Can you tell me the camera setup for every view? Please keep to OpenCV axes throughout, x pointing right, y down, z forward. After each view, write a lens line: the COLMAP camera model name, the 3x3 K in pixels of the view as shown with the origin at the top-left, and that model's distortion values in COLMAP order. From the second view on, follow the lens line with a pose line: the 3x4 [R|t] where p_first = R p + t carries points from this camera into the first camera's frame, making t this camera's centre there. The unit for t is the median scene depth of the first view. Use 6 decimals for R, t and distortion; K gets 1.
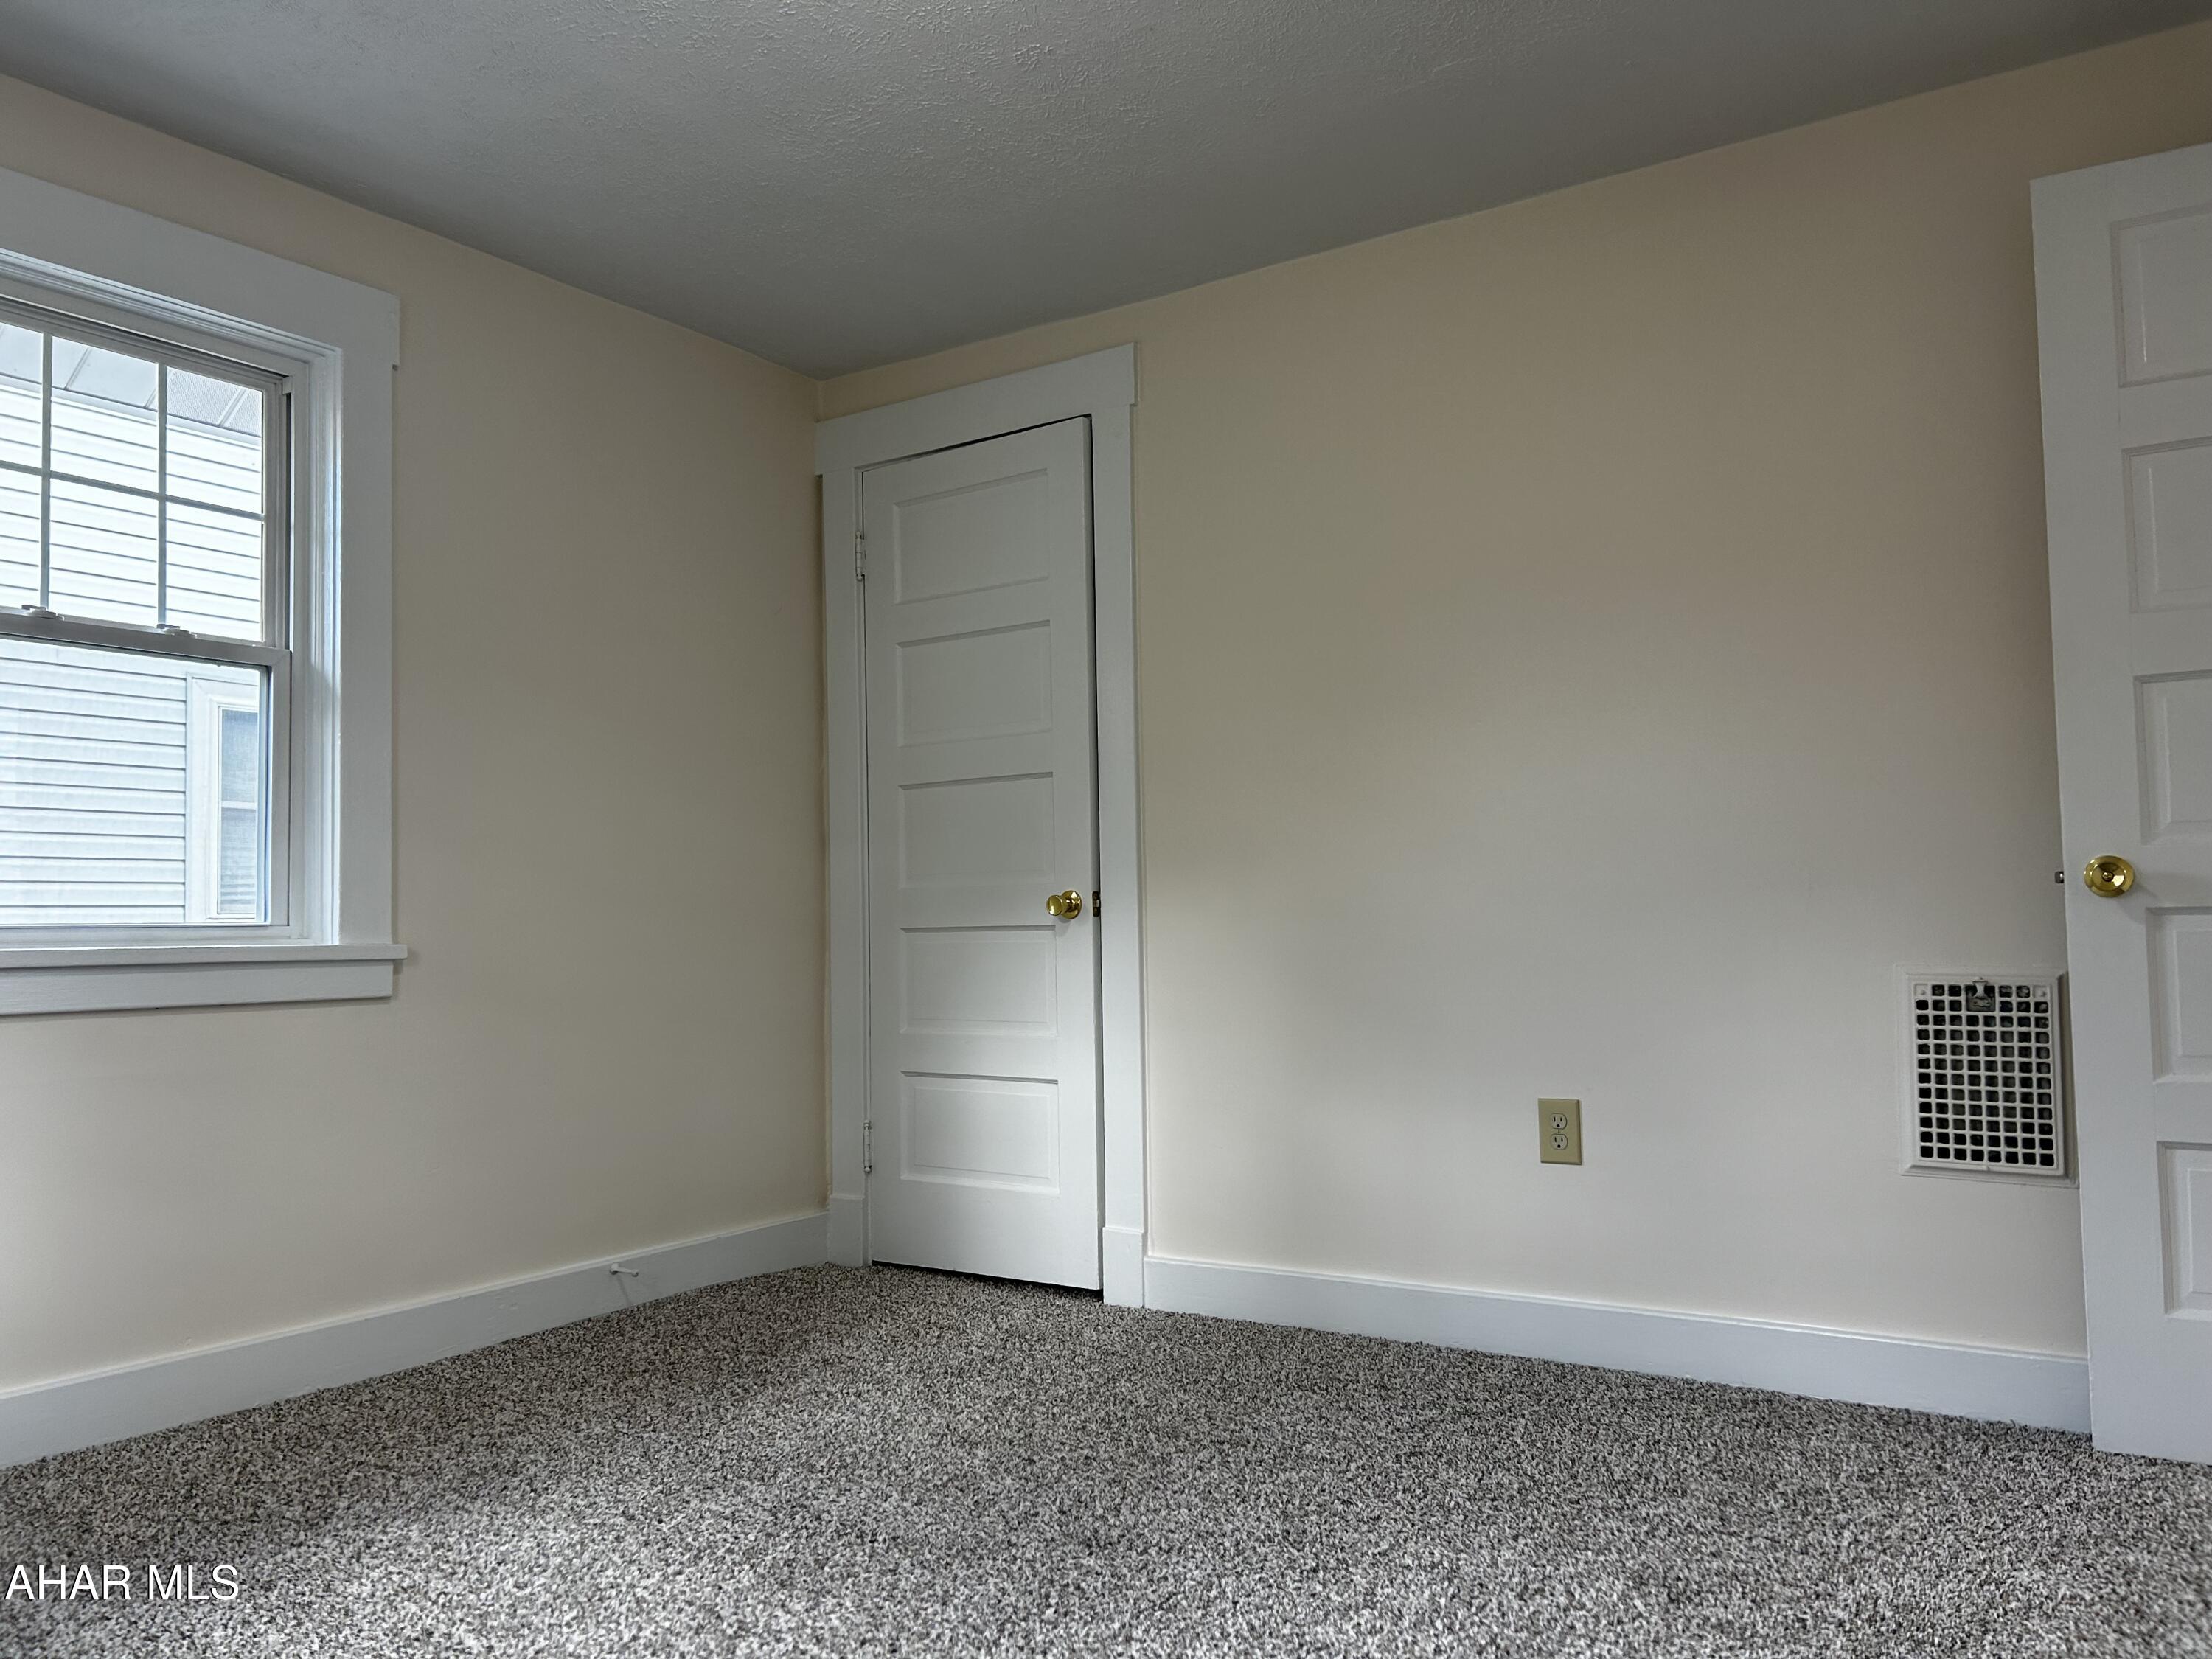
lens RADIAL K [[1629.6, 0, 1105.5], [0, 1629.6, 841.0], [0, 0, 1]] dist [0.054025, -0.063978]
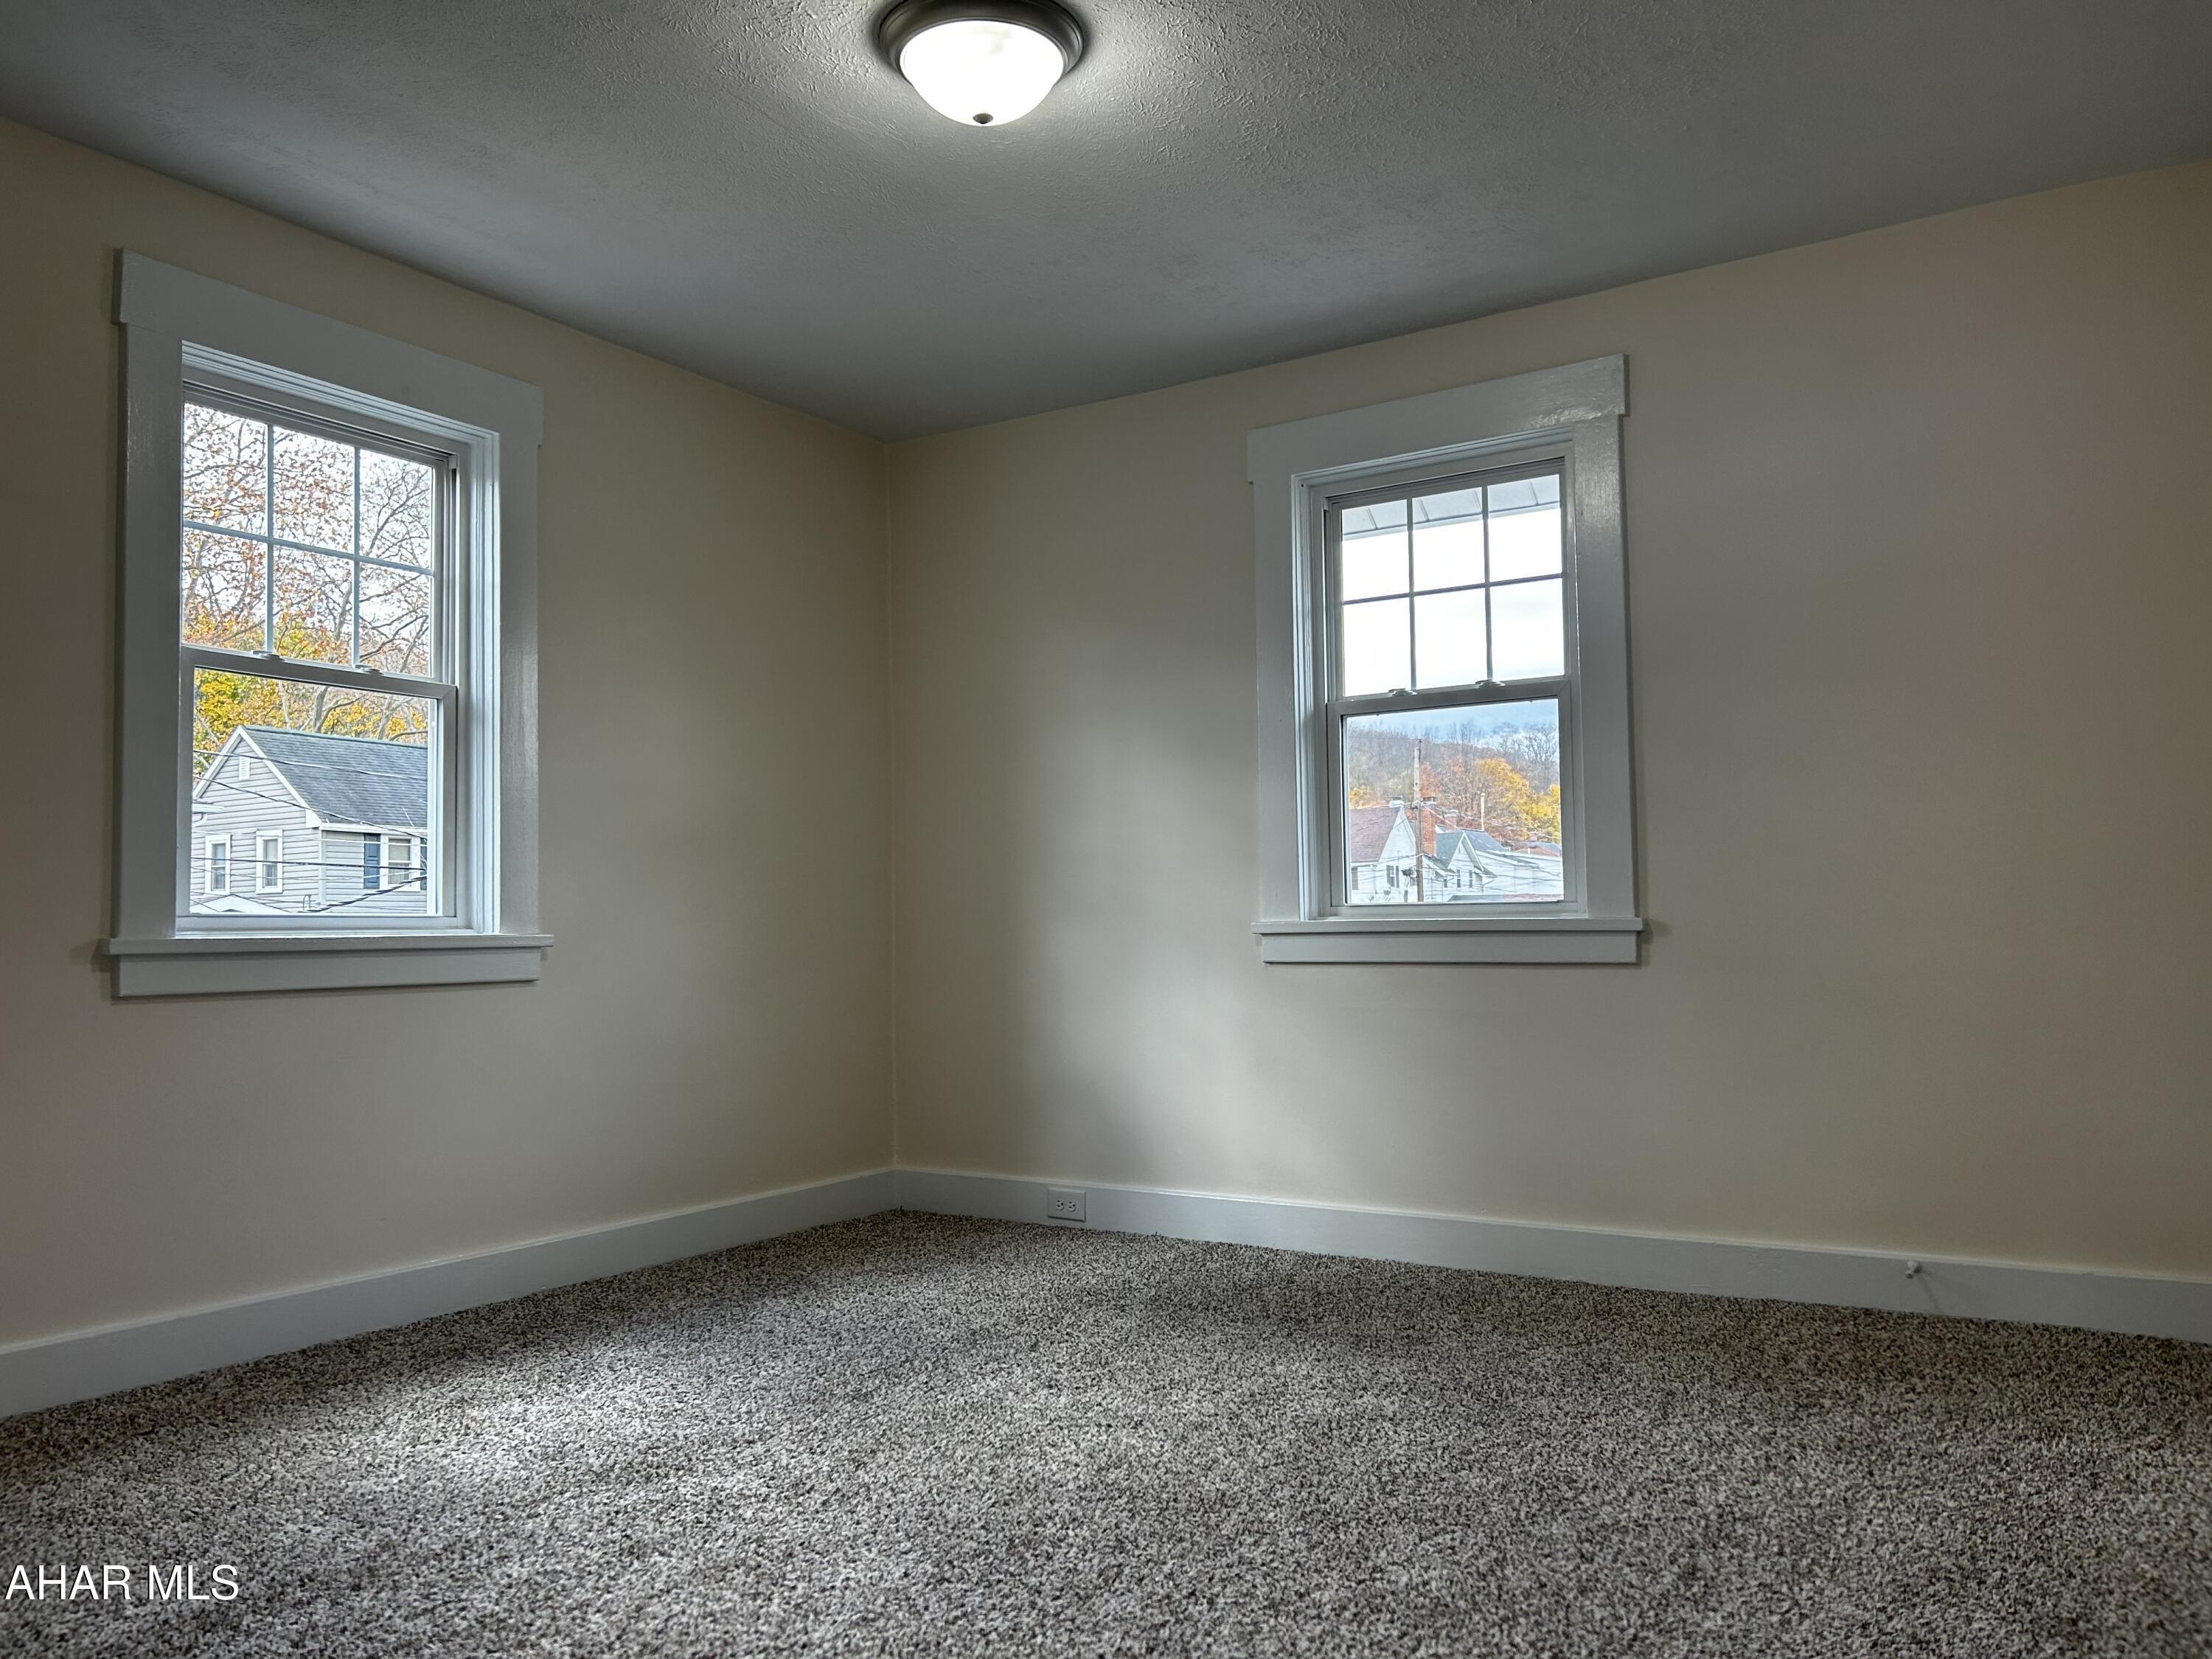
lens RADIAL K [[1629.6, 0, 1105.5], [0, 1629.6, 841.0], [0, 0, 1]] dist [0.054025, -0.063978]
pose [[0.035481, -0.039207, -0.998601, 0.710213], [0.067586, 0.997037, -0.036744, 0.026536], [0.997082, -0.066188, 0.038026, 0.597312]]
